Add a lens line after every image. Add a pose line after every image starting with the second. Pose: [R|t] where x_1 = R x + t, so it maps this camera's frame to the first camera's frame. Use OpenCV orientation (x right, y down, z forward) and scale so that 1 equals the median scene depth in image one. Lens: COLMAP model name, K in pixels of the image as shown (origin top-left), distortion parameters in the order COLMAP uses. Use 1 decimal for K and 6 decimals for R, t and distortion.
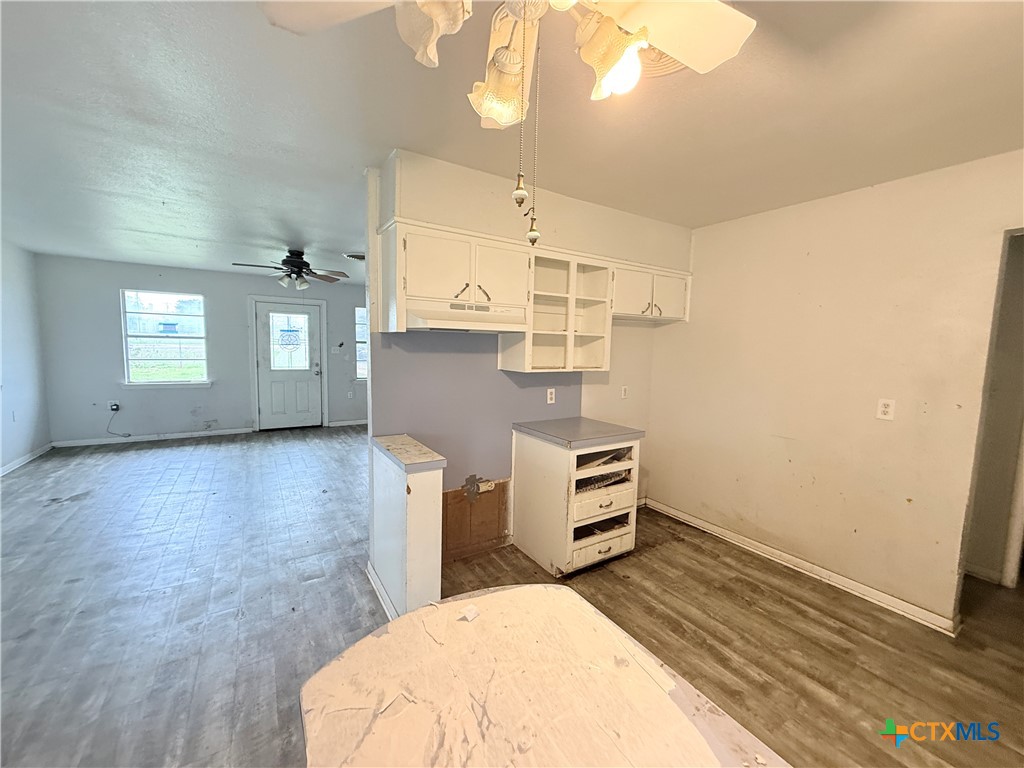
lens RADIAL K [[407.2, 0, 508.6], [0, 407.2, 384.6], [0, 0, 1]] dist [-0.001503, 0.000672]
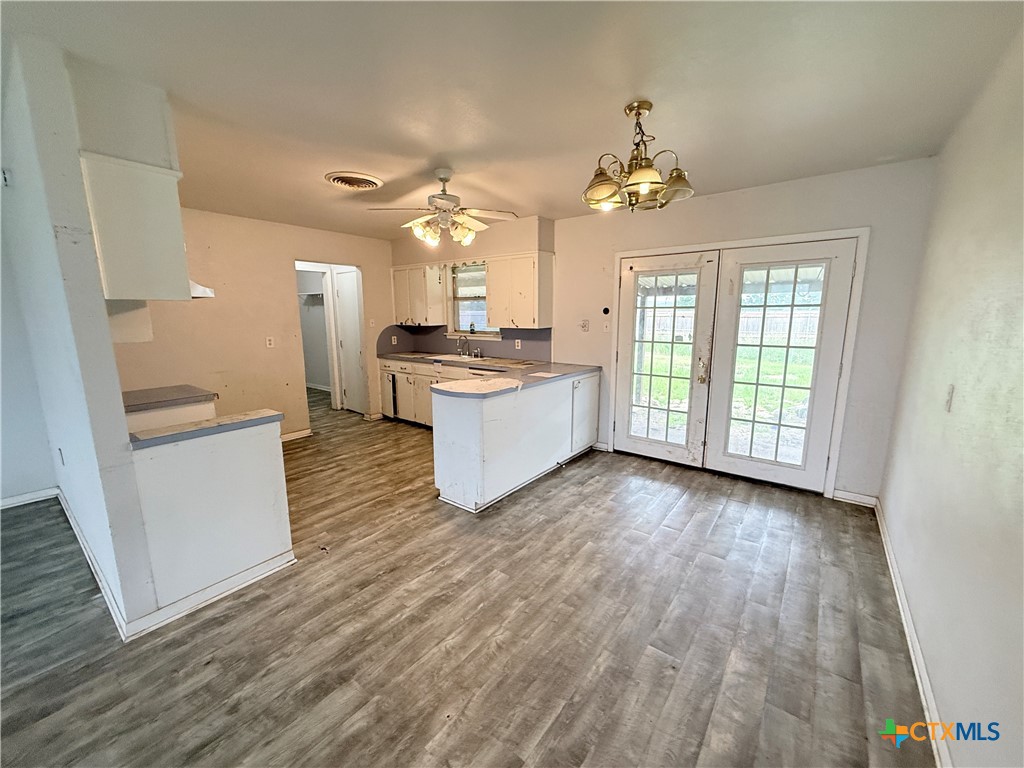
lens RADIAL K [[407.2, 0, 508.3], [0, 407.2, 383.7], [0, 0, 1]] dist [-0.001503, 0.000672]
pose [[-0.347659, -0.182293, 0.919730, -1.057420], [0.089175, 0.970043, 0.225973, -0.069529], [-0.933371, 0.160579, -0.320988, 0.496358]]
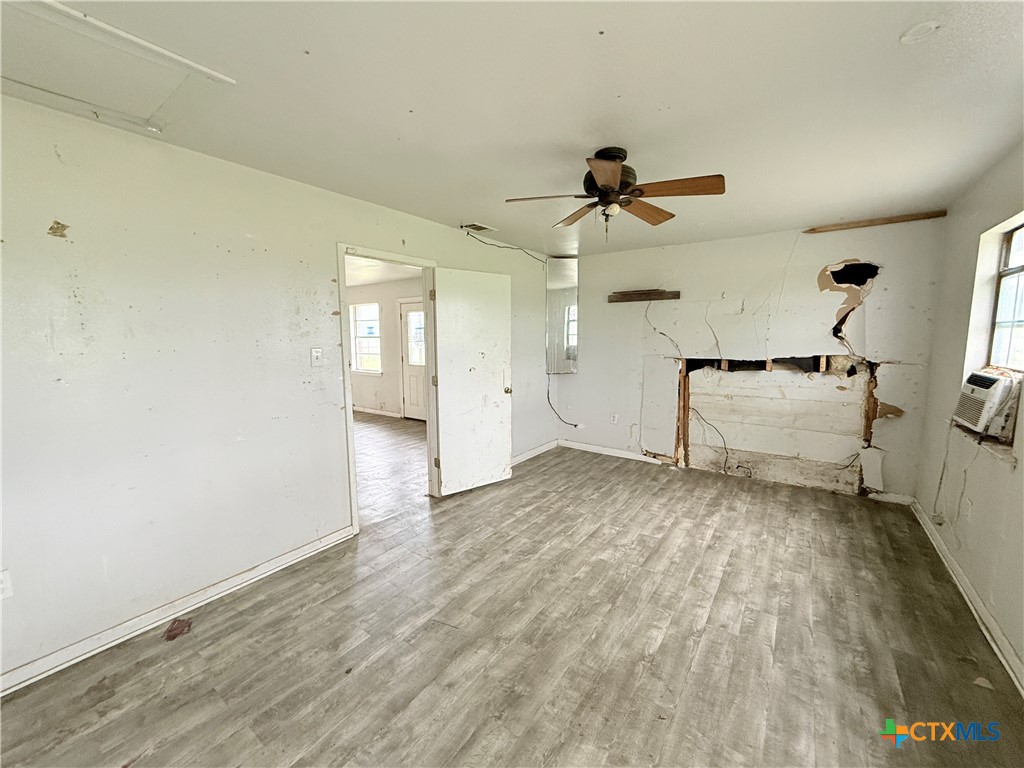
lens RADIAL K [[407.2, 0, 508.7], [0, 407.2, 385.4], [0, 0, 1]] dist [-0.001503, 0.000672]
pose [[0.372347, 0.087199, -0.923988, 1.236964], [-0.072616, 0.995262, 0.064663, -0.162768], [0.925248, 0.043019, 0.376915, 1.916692]]
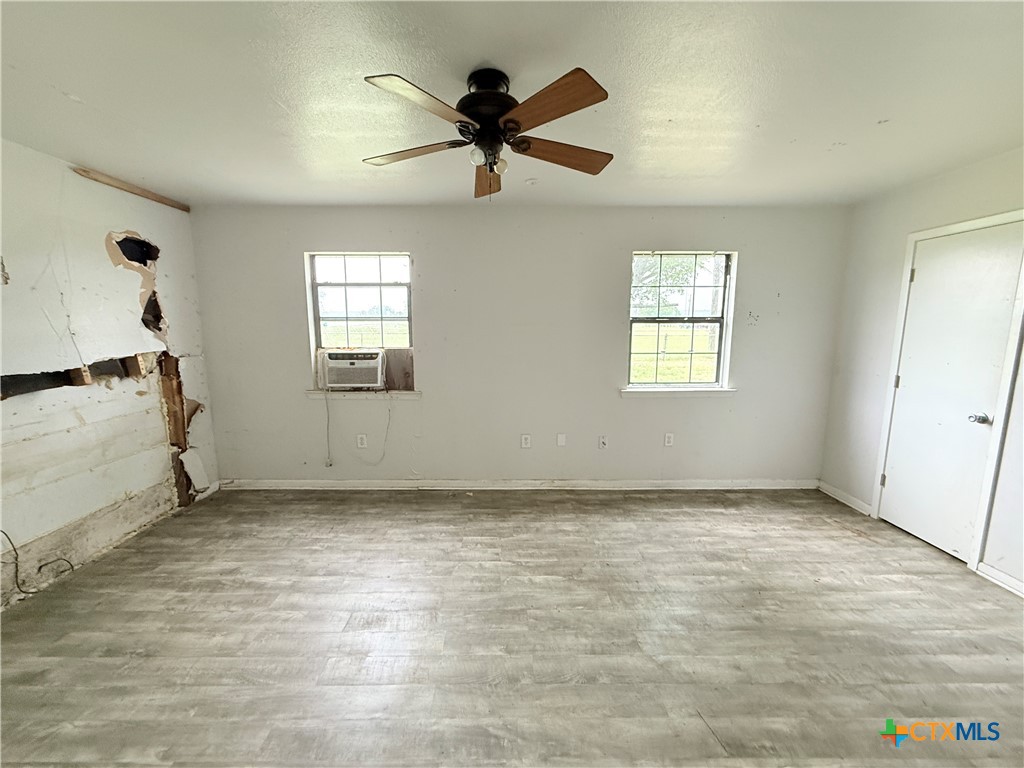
lens RADIAL K [[407.2, 0, 508.5], [0, 407.2, 385.4], [0, 0, 1]] dist [-0.001503, 0.000672]
pose [[0.525452, -0.148531, 0.837758, 0.027535], [0.094066, 0.988749, 0.116302, -0.200740], [-0.845607, 0.017694, 0.533512, 2.042016]]
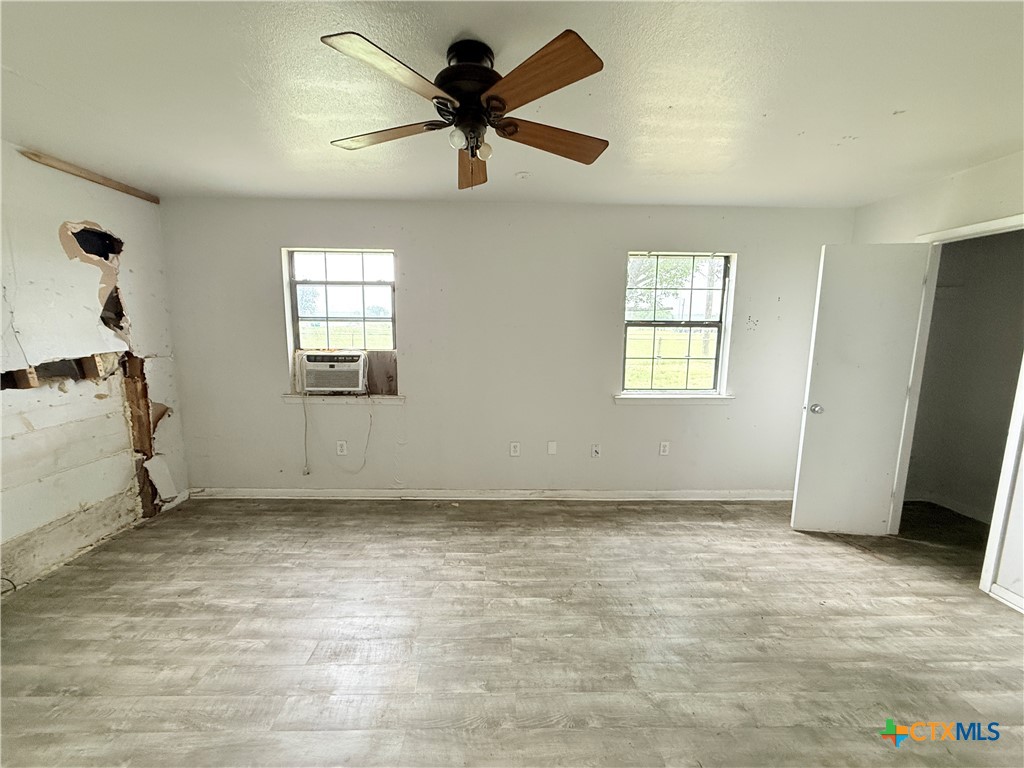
lens RADIAL K [[407.2, 0, 508.2], [0, 407.2, 385.3], [0, 0, 1]] dist [-0.001503, 0.000672]
pose [[0.514943, -0.139690, 0.845766, 0.088324], [0.084231, 0.990104, 0.112246, -0.201394], [-0.853076, 0.013440, 0.521614, 2.061159]]
